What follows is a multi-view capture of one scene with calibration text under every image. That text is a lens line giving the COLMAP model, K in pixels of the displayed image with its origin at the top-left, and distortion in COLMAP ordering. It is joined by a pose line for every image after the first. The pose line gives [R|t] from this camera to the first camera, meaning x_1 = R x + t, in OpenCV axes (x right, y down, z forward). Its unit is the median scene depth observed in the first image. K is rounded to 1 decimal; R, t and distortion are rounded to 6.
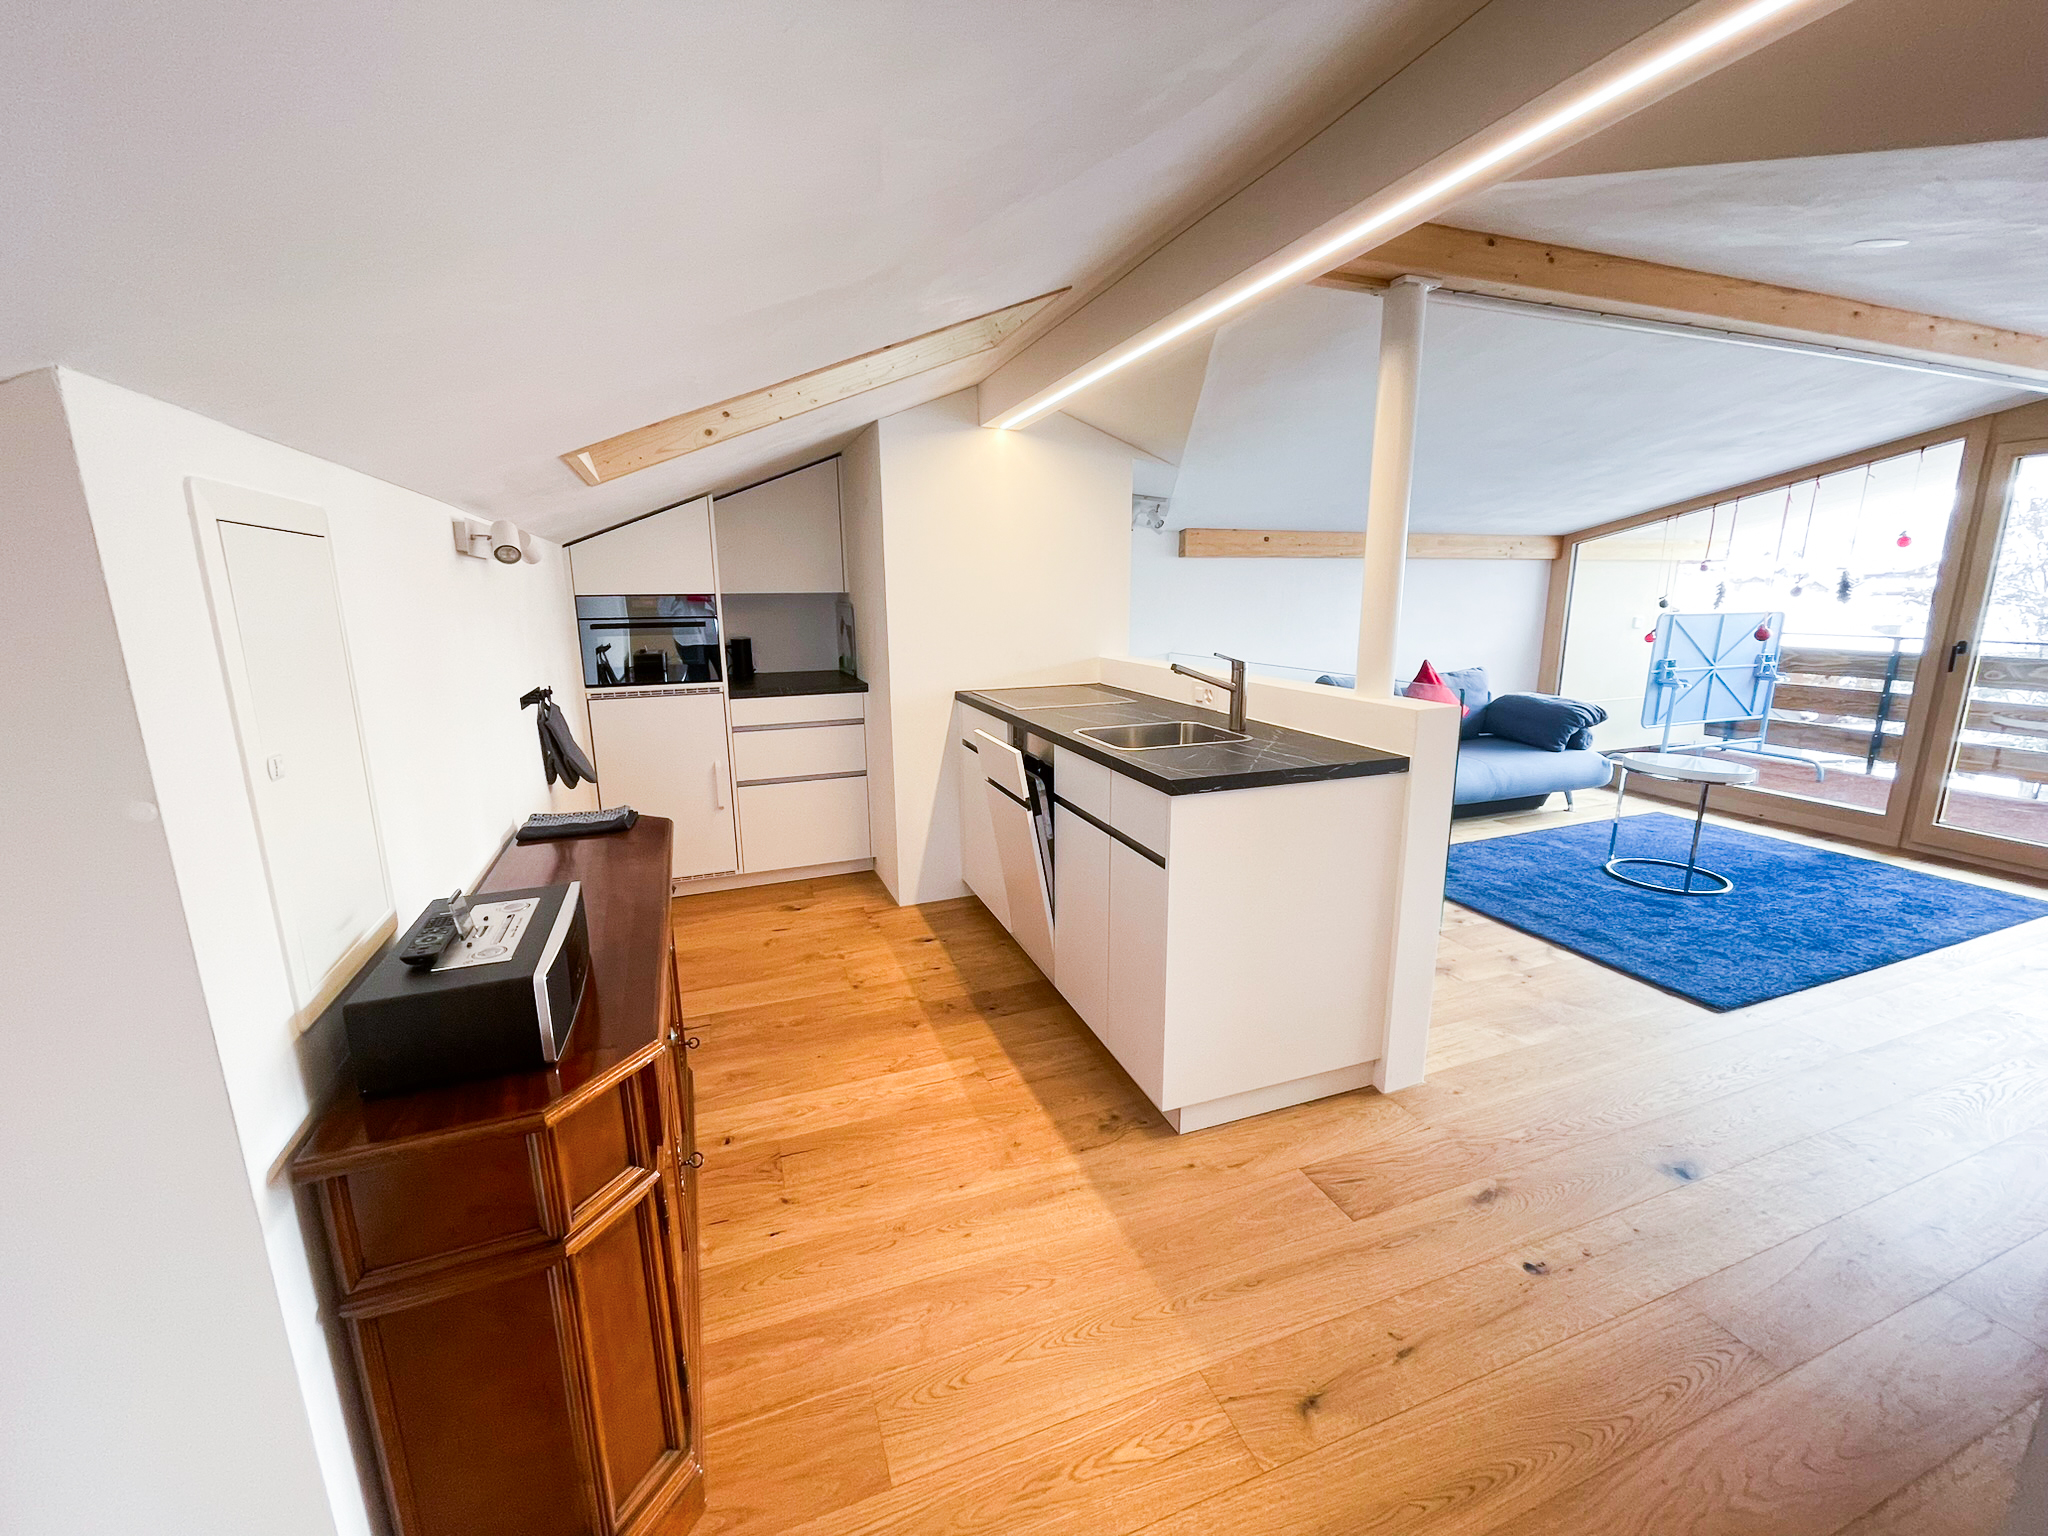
lens RADIAL K [[830.7, 0, 1028.2], [0, 830.7, 764.0], [0, 0, 1]] dist [0.000932, 0.001229]
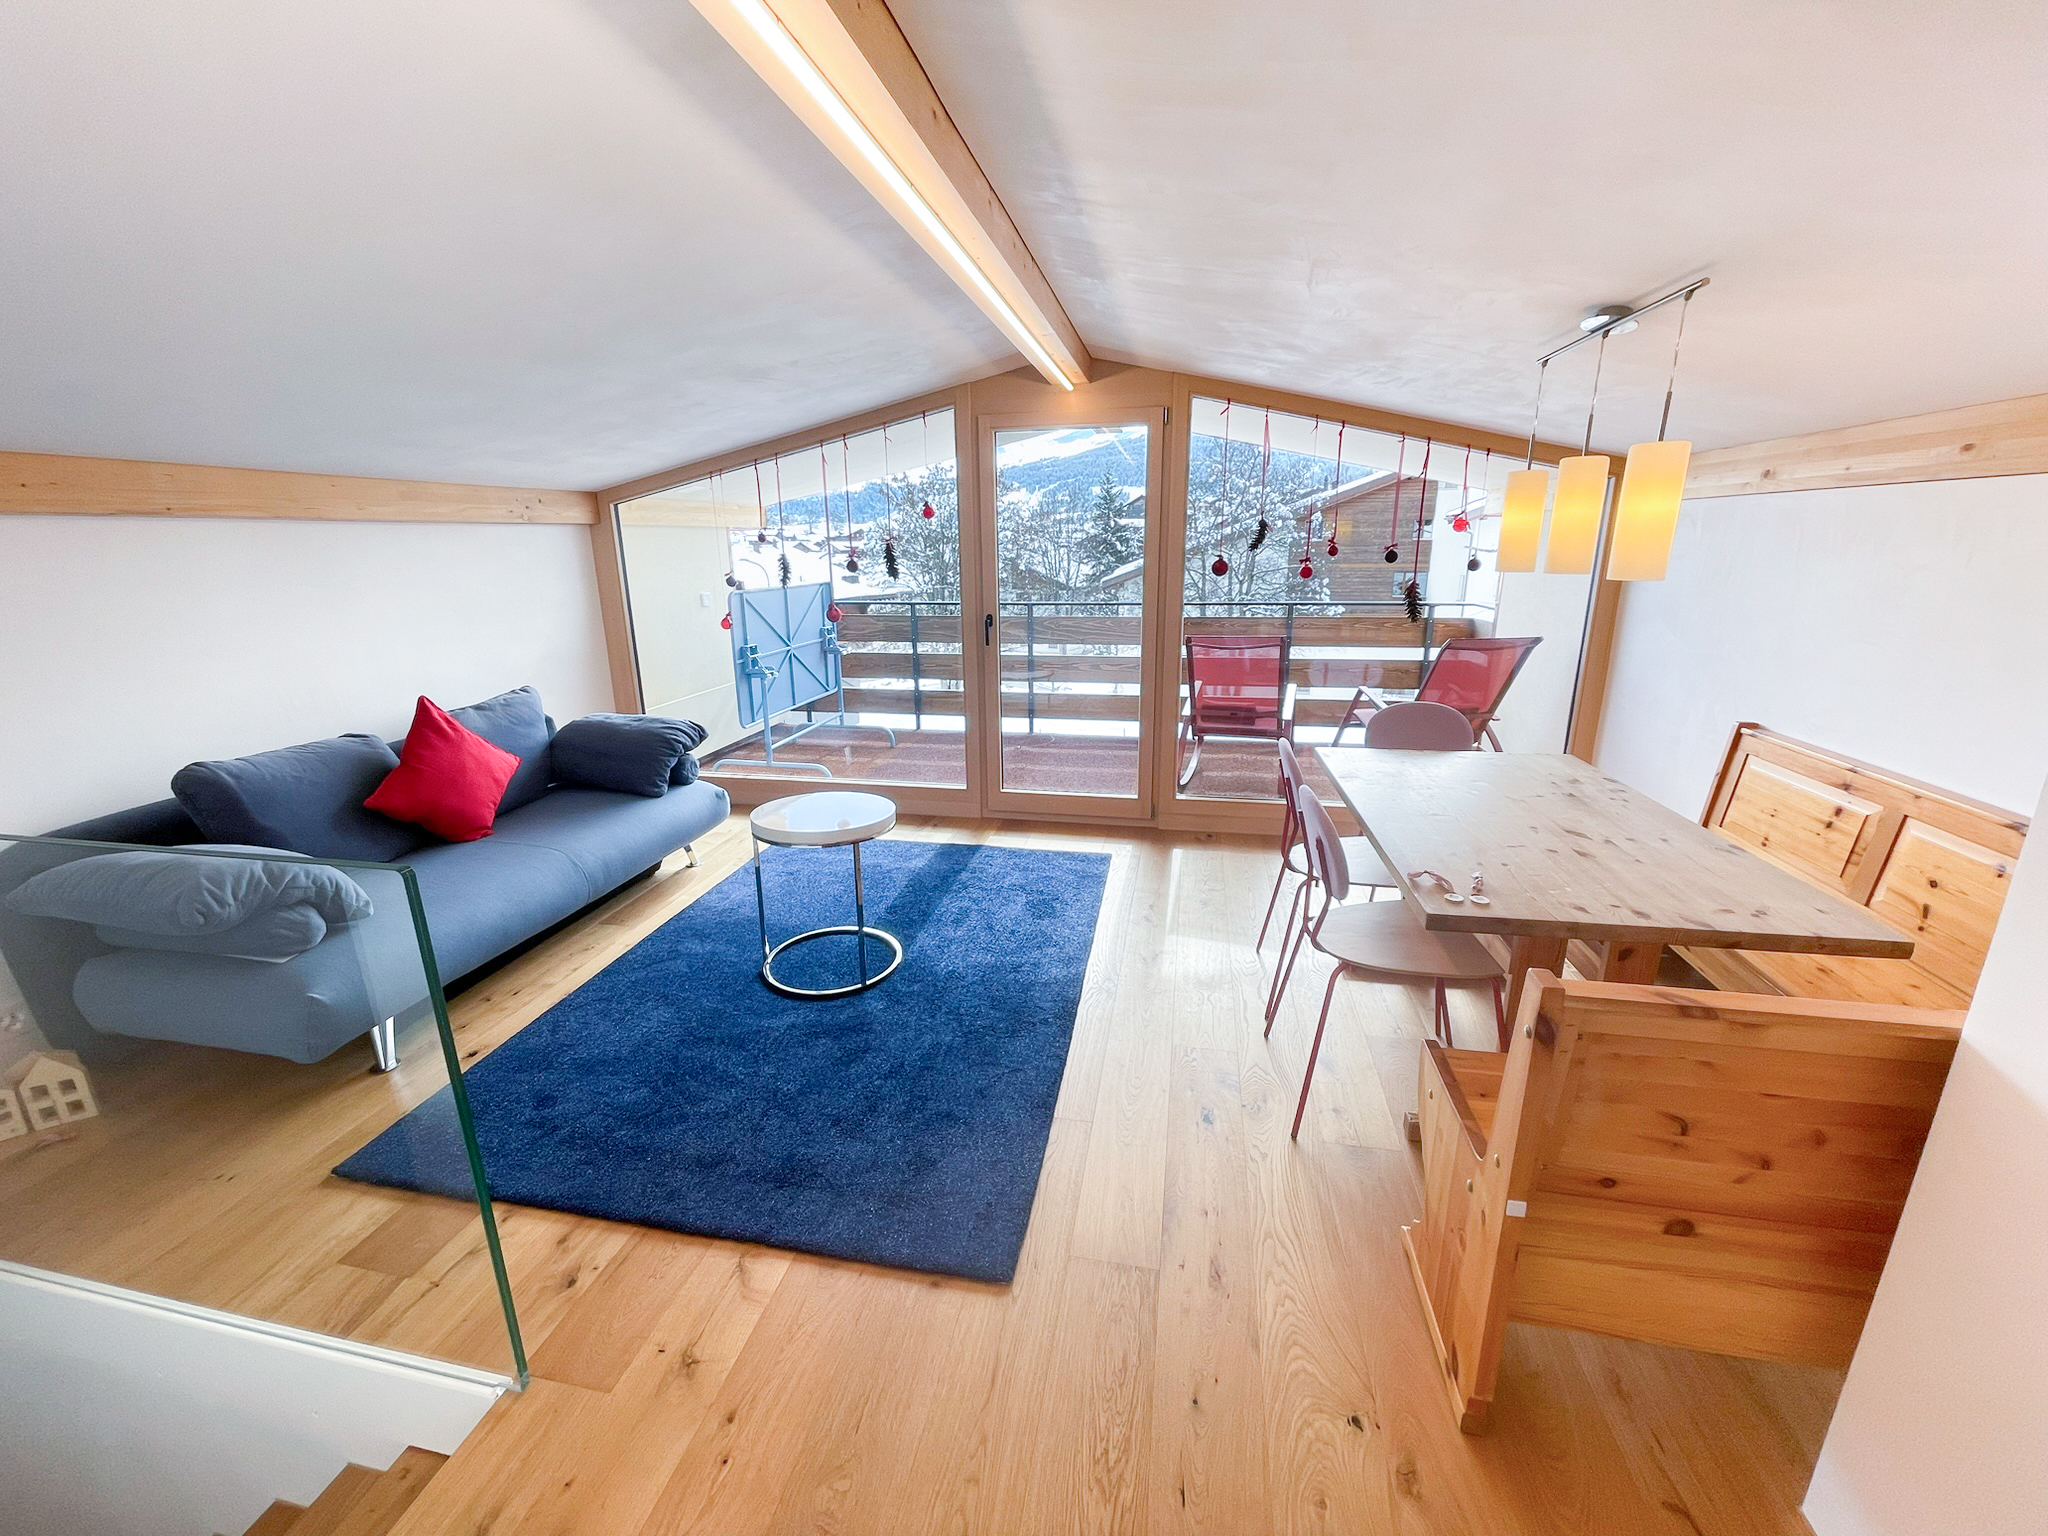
lens RADIAL K [[830.7, 0, 1022.3], [0, 830.7, 761.3], [0, 0, 1]] dist [0.000932, 0.001229]
pose [[0.541269, -0.217268, 0.812294, 0.218522], [0.182156, 0.973398, 0.138980, -0.083391], [-0.820882, 0.072739, 0.566447, 0.317607]]
